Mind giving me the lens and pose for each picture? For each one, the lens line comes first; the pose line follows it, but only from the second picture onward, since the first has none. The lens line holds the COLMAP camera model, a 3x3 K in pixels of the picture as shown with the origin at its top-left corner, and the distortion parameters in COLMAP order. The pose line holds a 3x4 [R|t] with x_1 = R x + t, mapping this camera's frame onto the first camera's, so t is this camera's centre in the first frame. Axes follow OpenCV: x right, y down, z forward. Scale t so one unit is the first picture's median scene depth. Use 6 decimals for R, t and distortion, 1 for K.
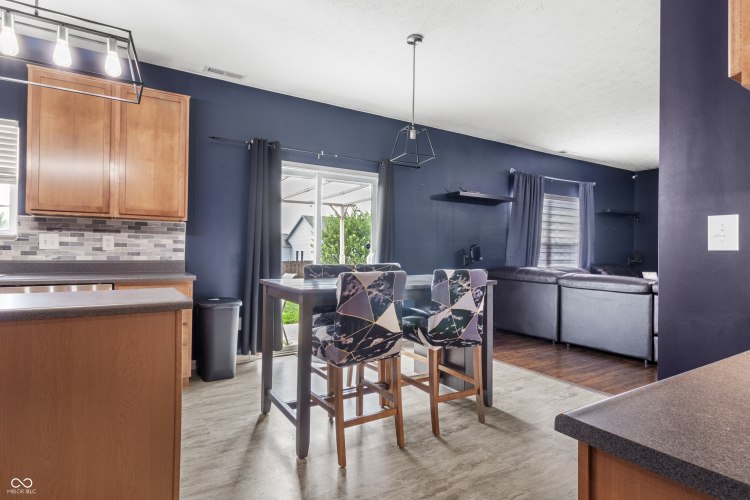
lens RADIAL K [[413.9, 0, 375.0], [0, 413.9, 252.0], [0, 0, 1]] dist [0.004652, -0.000462]
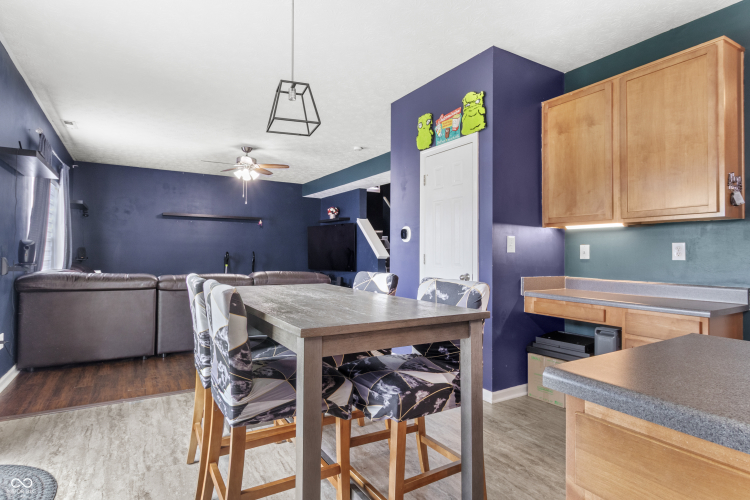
lens RADIAL K [[411.4, 0, 377.6], [0, 411.4, 245.0], [0, 0, 1]] dist [-0.000233, 0.000079]
pose [[0.019000, 0.005361, 0.999805, -0.790455], [-0.012866, 0.999904, -0.005117, -0.026561], [-0.999737, -0.012766, 0.019067, 1.017289]]
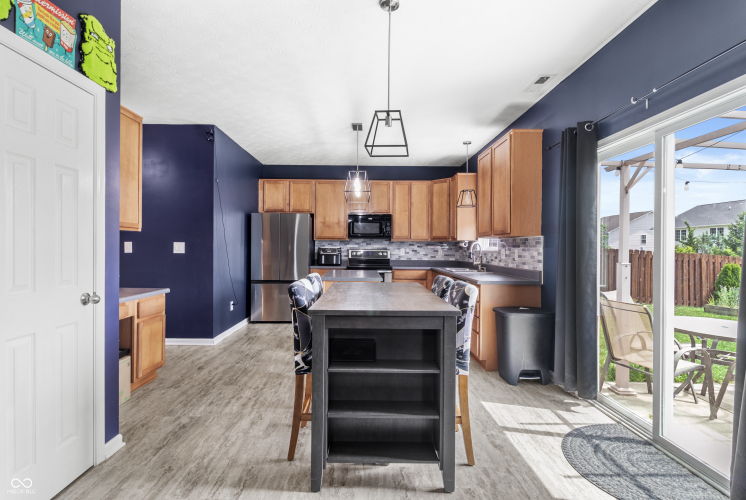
lens RADIAL K [[359.6, 0, 367.4], [0, 359.6, 250.2], [0, 0, 1]] dist [-0.005539, -0.000649]
pose [[-0.536190, -0.013251, -0.843993, 0.881146], [-0.007928, 0.999912, -0.010663, -0.030449], [0.844060, 0.000974, -0.536248, 1.659226]]
